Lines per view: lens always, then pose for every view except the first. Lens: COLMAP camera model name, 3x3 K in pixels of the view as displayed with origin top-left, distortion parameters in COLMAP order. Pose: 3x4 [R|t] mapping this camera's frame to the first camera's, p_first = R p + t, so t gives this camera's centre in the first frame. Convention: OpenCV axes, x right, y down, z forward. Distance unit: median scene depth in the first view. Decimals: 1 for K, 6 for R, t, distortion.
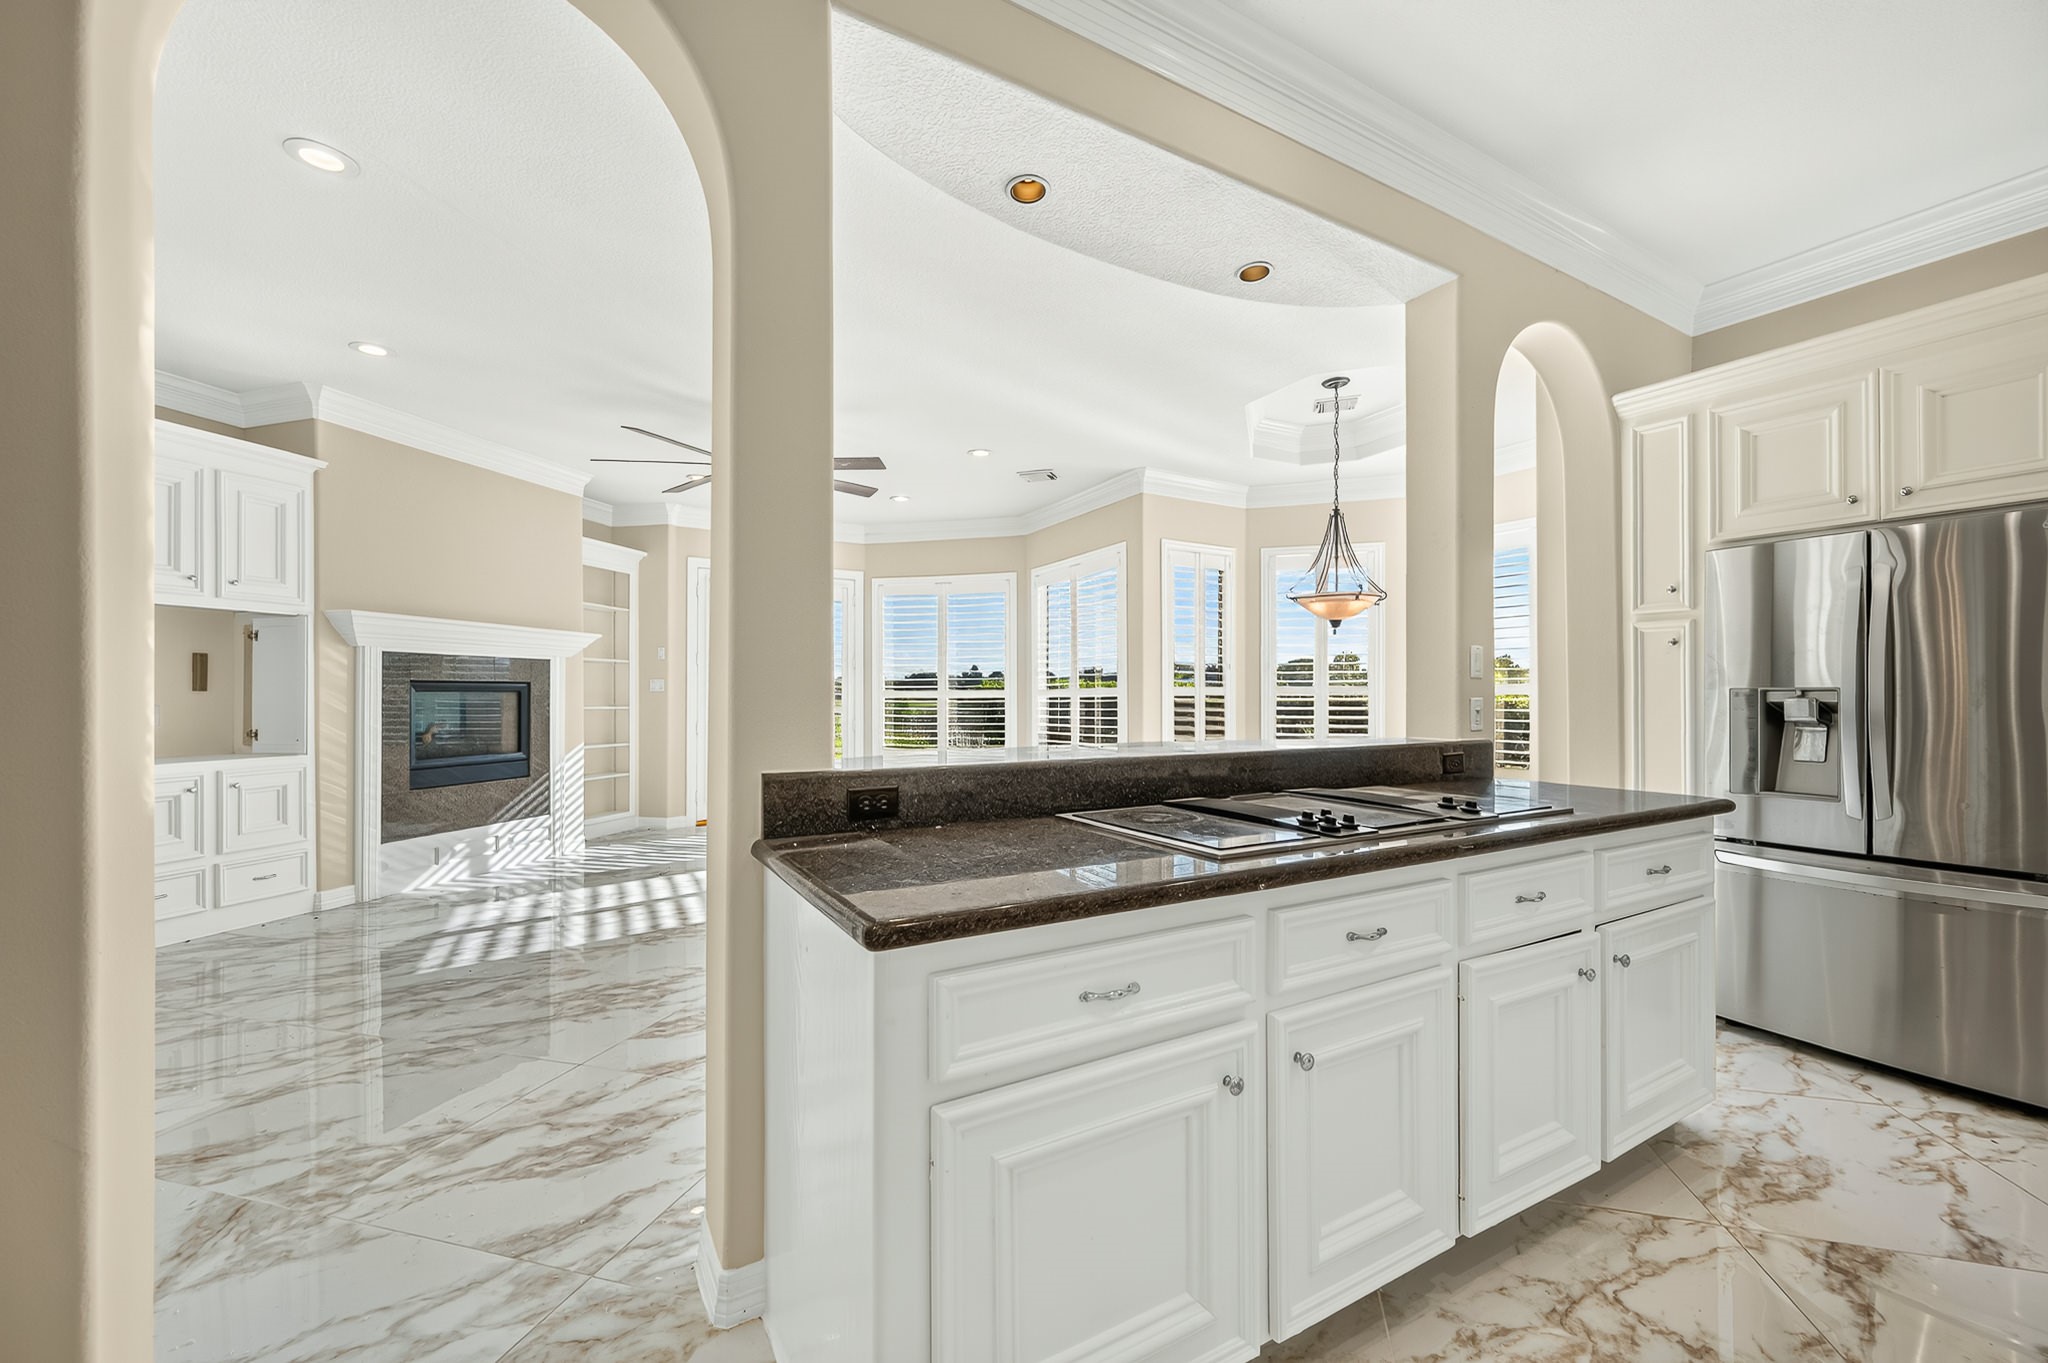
lens RADIAL K [[805.8, 0, 1023.1], [0, 805.8, 690.4], [0, 0, 1]] dist [-0.000357, 0.000194]
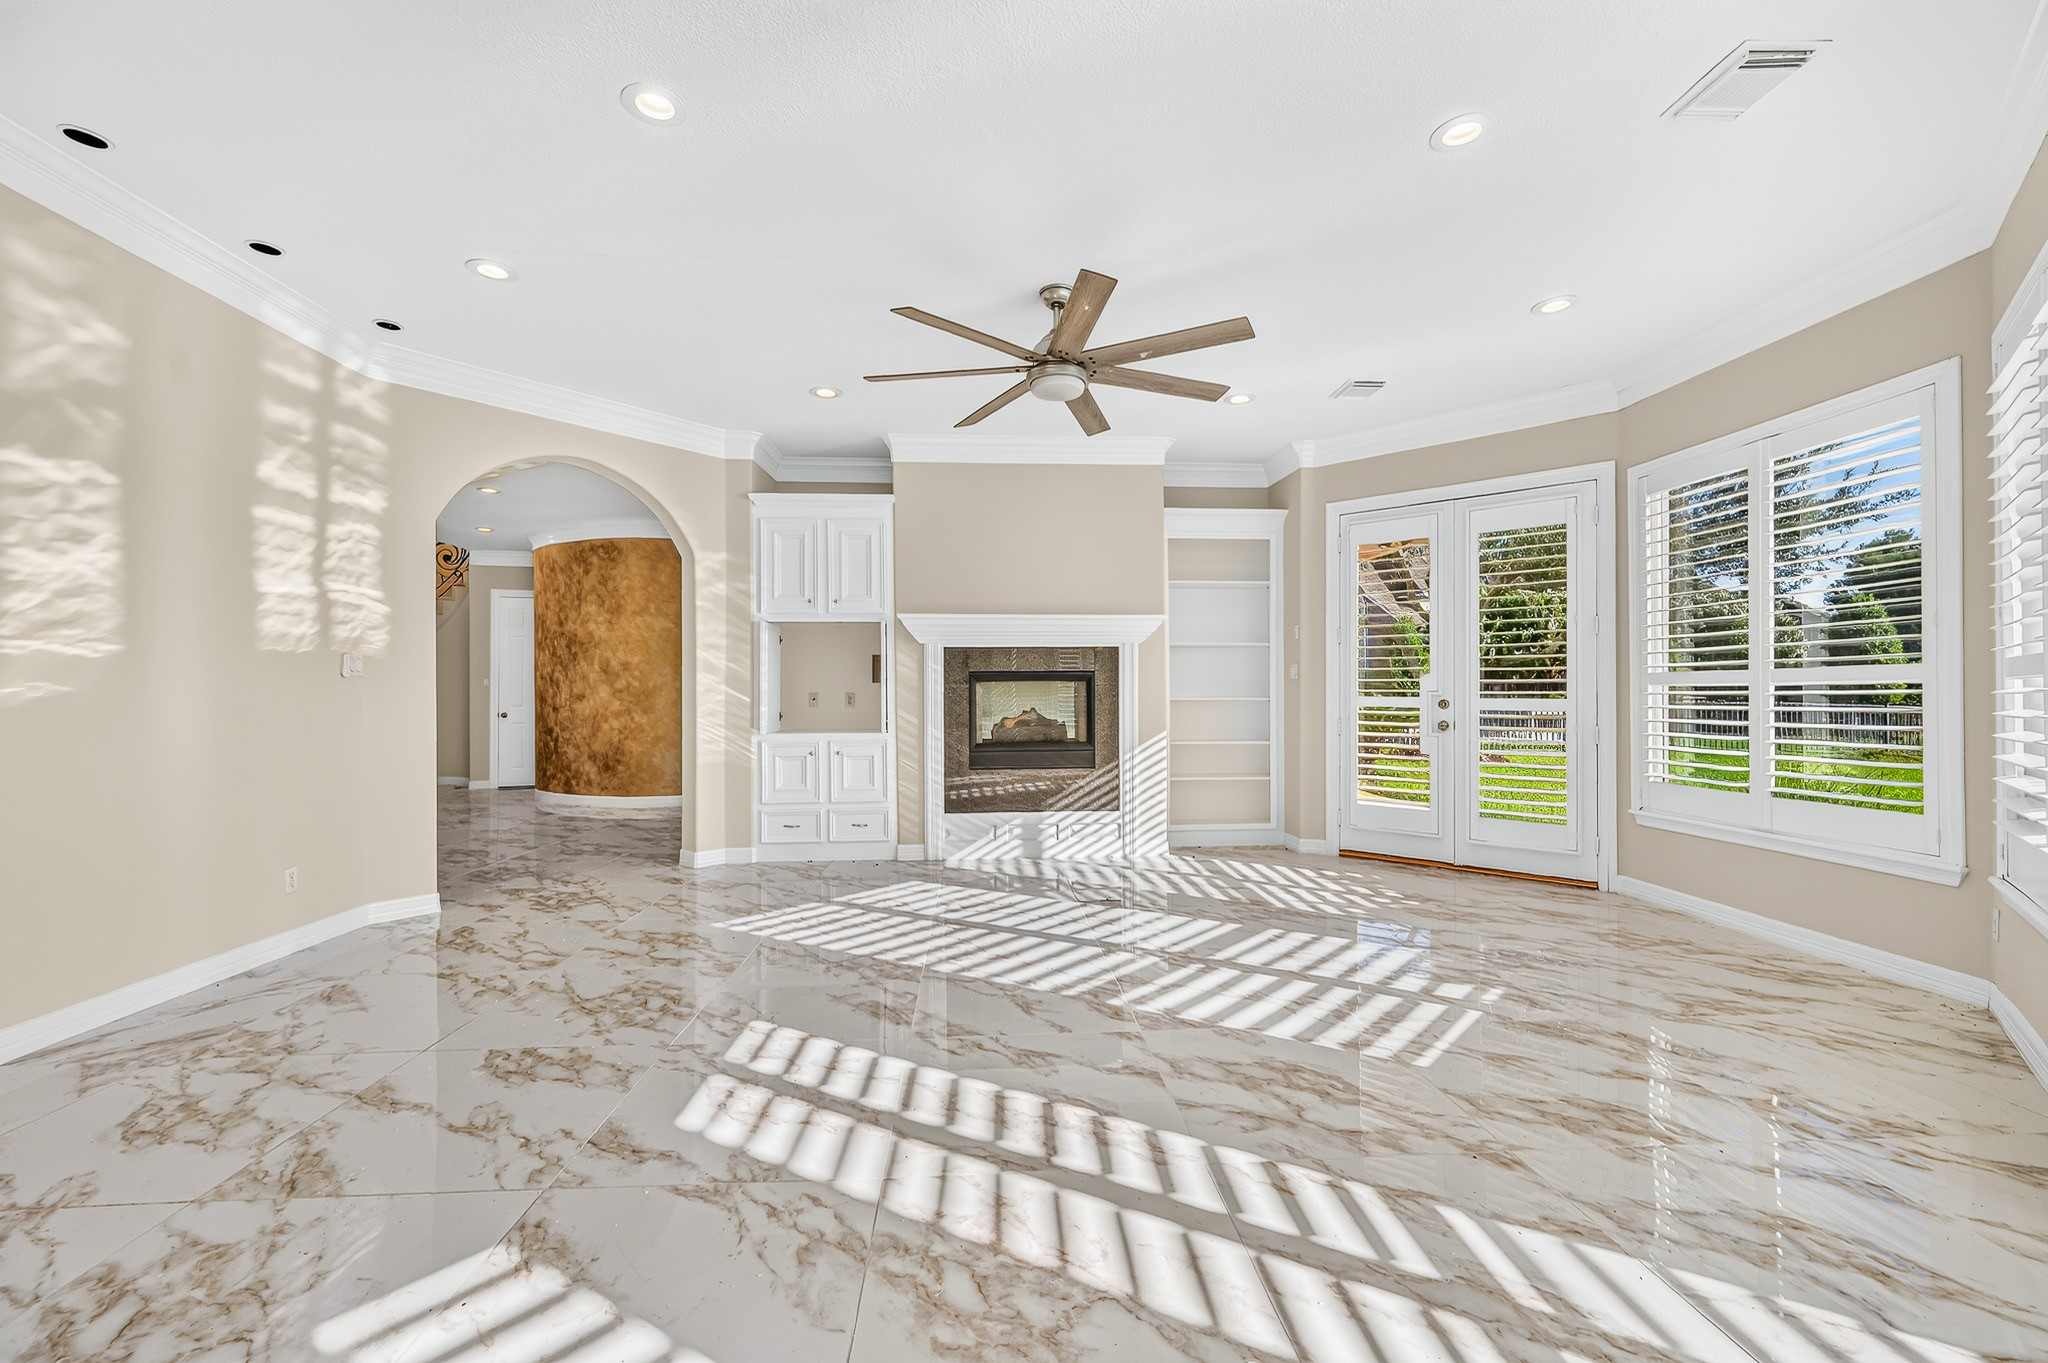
lens RADIAL K [[805.8, 0, 1023.1], [0, 805.8, 690.4], [0, 0, 1]] dist [-0.000357, 0.000194]
pose [[0.327712, -0.002175, -0.944775, 0.405848], [0.009992, 0.999949, 0.001163, 0.016365], [0.944725, -0.009822, 0.327717, 0.884237]]
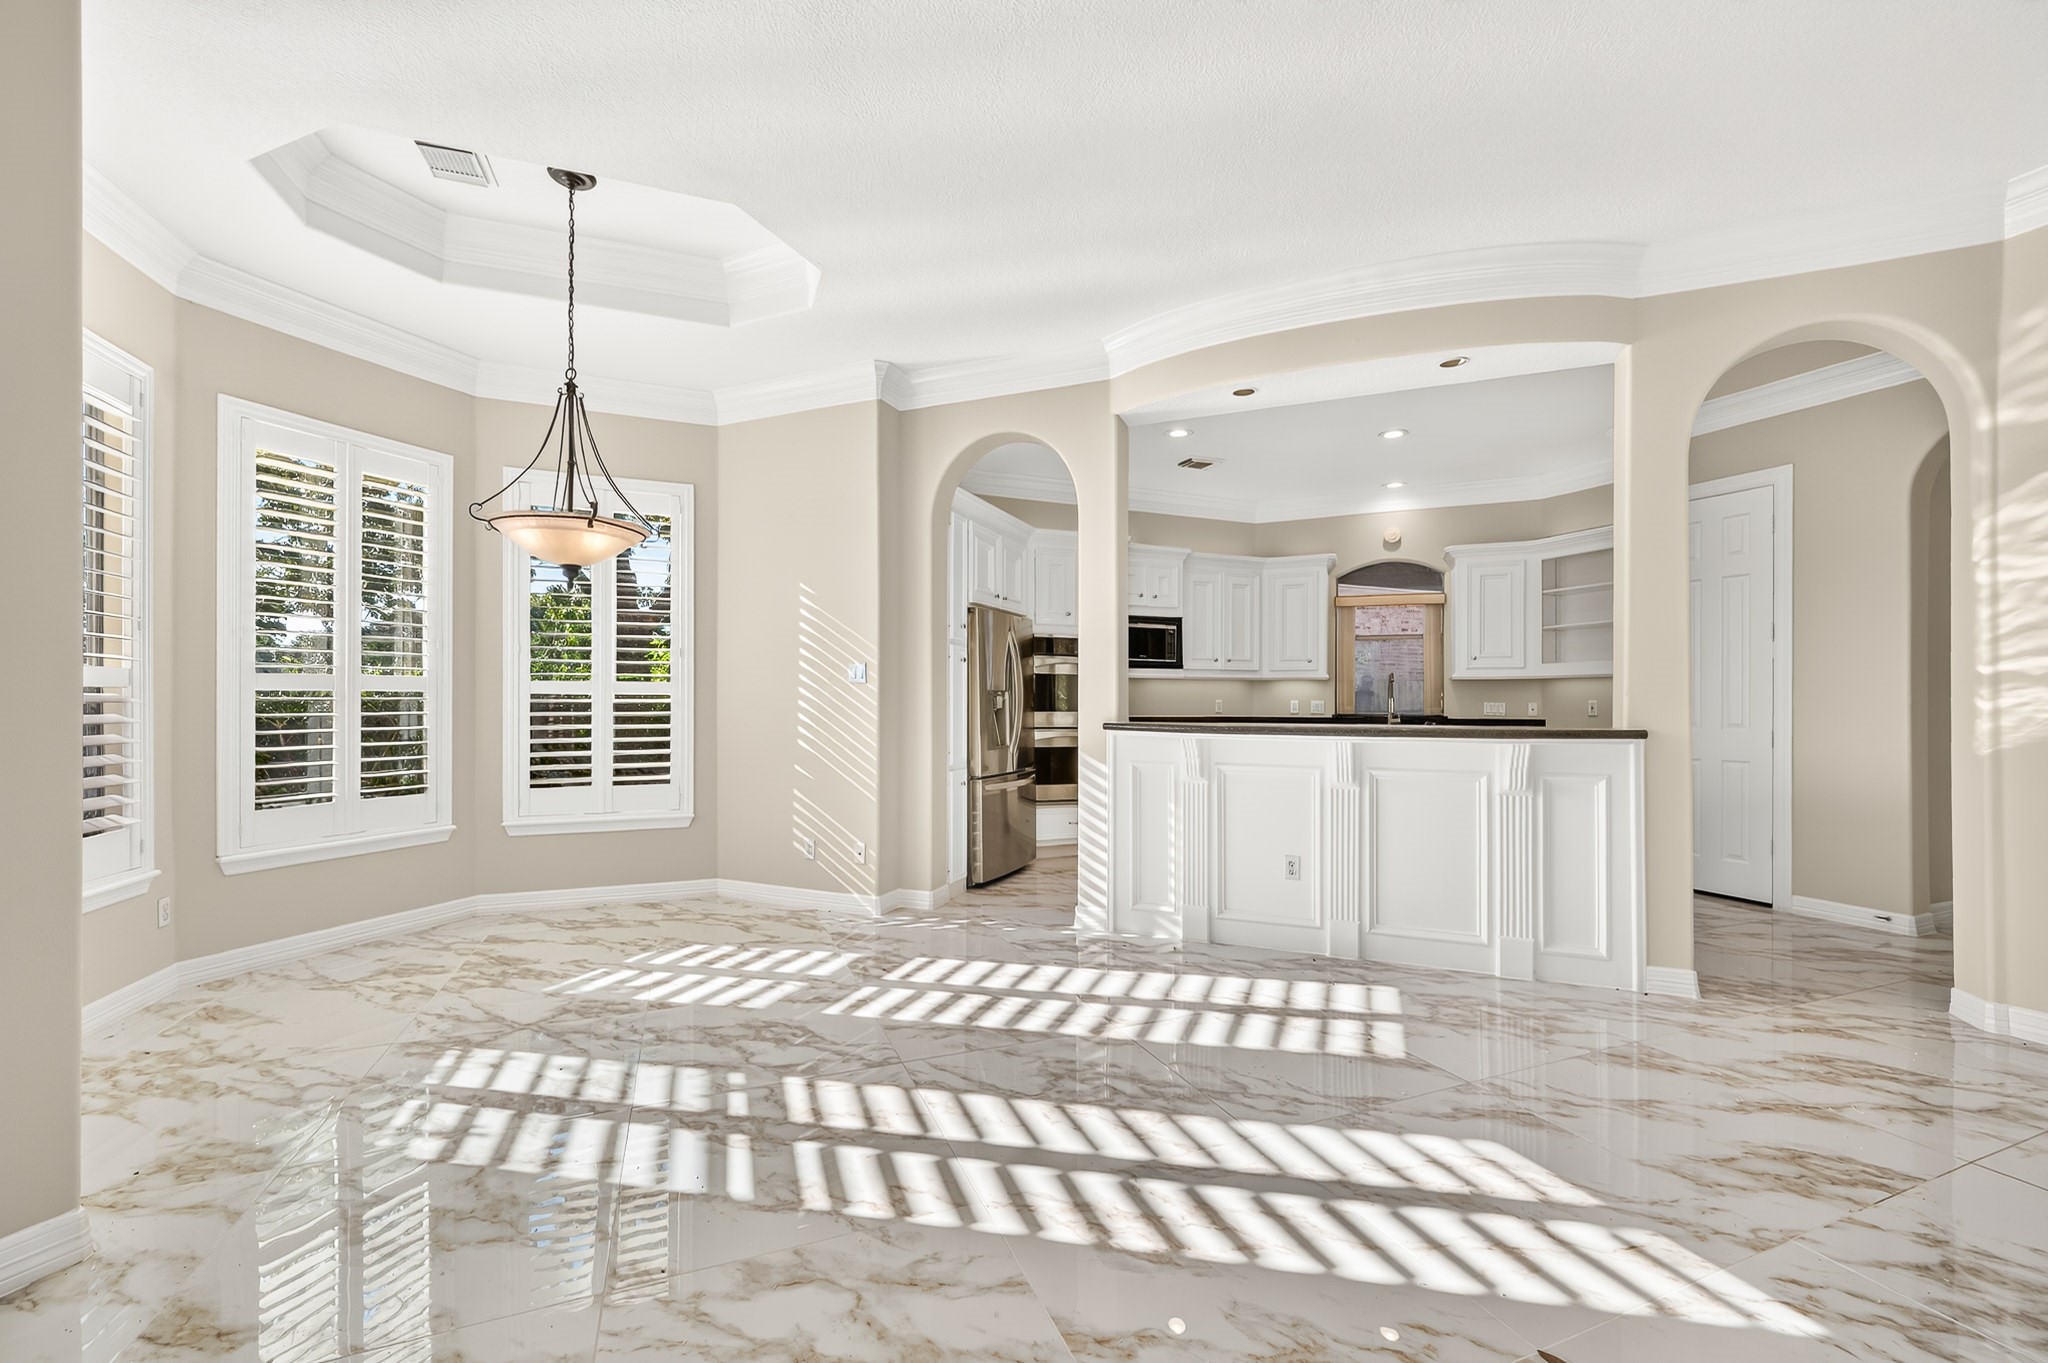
lens RADIAL K [[836.8, 0, 1018.8], [0, 836.8, 682.1], [0, 0, 1]] dist [0.022421, -0.000003]
pose [[-0.608148, 0.017026, 0.793641, -0.412711], [-0.006370, 0.999633, -0.026327, 0.020090], [-0.793798, -0.021066, -0.607817, 1.415378]]
